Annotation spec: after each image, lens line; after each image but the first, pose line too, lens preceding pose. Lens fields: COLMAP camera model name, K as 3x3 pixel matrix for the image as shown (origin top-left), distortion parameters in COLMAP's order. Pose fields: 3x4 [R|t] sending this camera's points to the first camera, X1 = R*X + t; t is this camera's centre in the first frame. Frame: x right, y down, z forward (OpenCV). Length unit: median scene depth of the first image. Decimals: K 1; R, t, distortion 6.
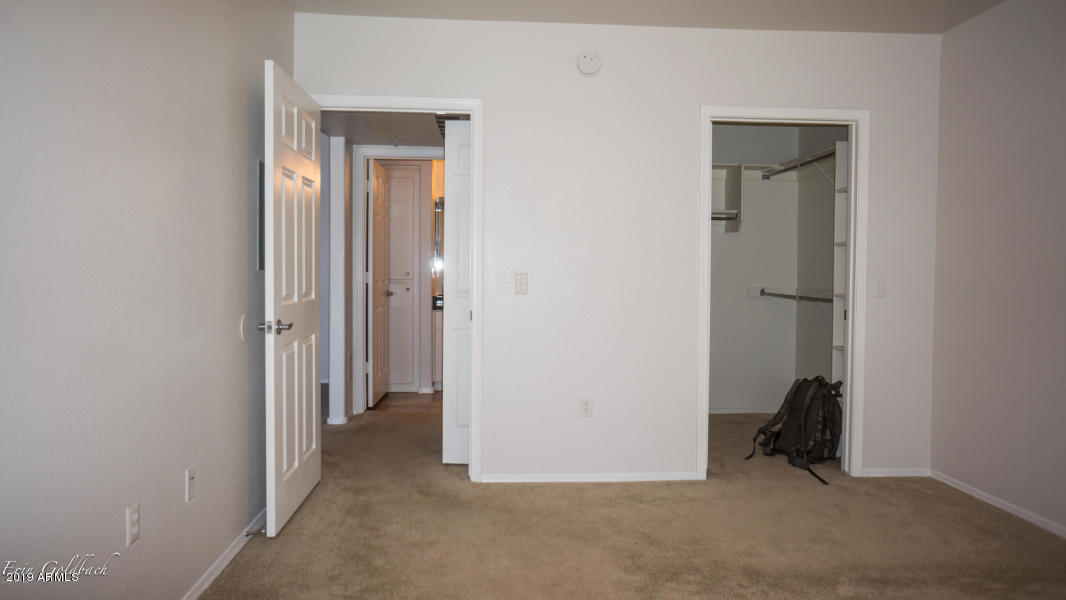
lens RADIAL K [[725.3, 0, 533.3], [0, 725.3, 301.0], [0, 0, 1]] dist [-0.042479, 0.065263]
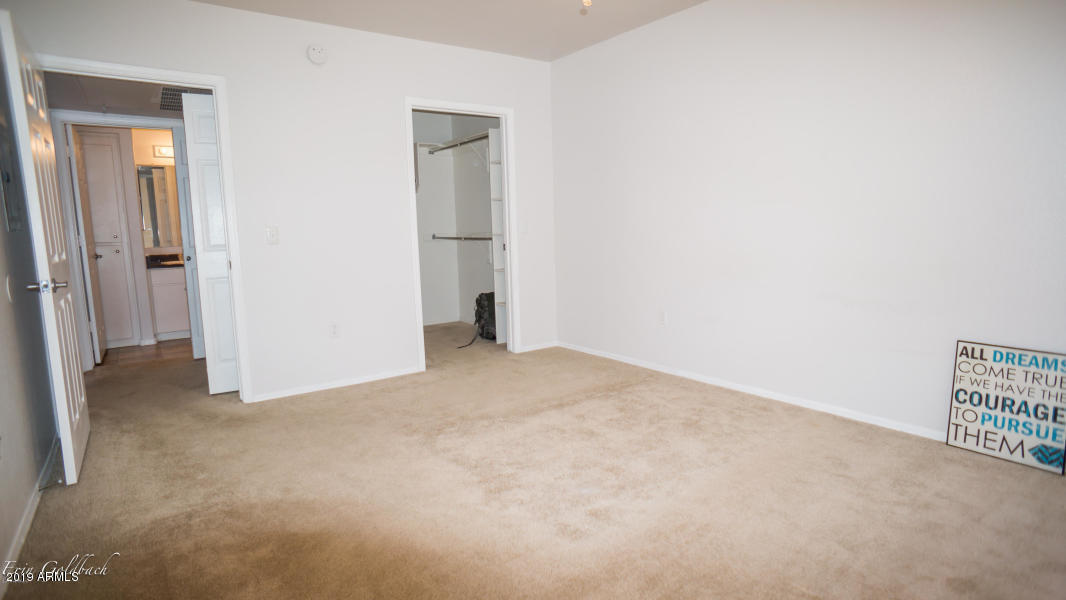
lens RADIAL K [[562.8, 0, 530.7], [0, 562.8, 296.3], [0, 0, 1]] dist [-0.058504, 0.027126]
pose [[0.845311, -0.100422, 0.524753, -0.143372], [0.057915, 0.993612, 0.096853, 0.011246], [-0.531127, -0.051479, 0.845727, -0.018528]]
